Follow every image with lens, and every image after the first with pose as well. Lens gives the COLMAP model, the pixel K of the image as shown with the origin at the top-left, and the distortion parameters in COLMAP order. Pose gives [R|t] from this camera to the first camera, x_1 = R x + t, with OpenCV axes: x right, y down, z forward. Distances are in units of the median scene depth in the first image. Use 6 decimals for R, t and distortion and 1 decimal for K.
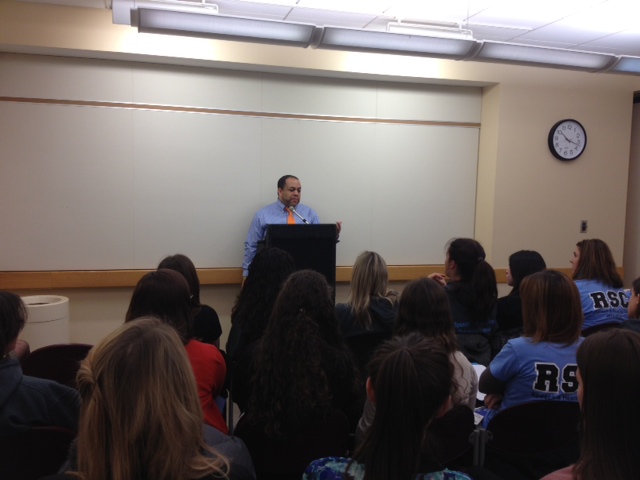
lens RADIAL K [[607.1, 0, 301.5], [0, 607.1, 240.7], [0, 0, 1]] dist [0.097059, -0.197980]
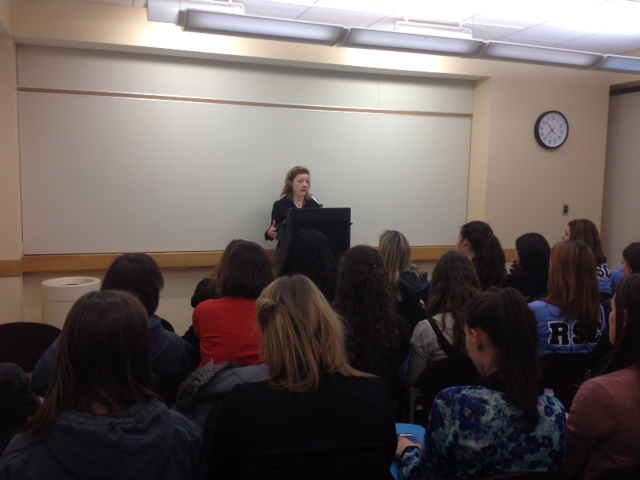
lens RADIAL K [[607.1, 0, 301.5], [0, 607.1, 240.7], [0, 0, 1]] dist [0.097059, -0.197980]
pose [[0.998257, -0.009095, 0.058311, -0.094076], [0.008004, 0.999789, 0.018913, 0.010608], [-0.058471, -0.018413, 0.998119, -0.082734]]
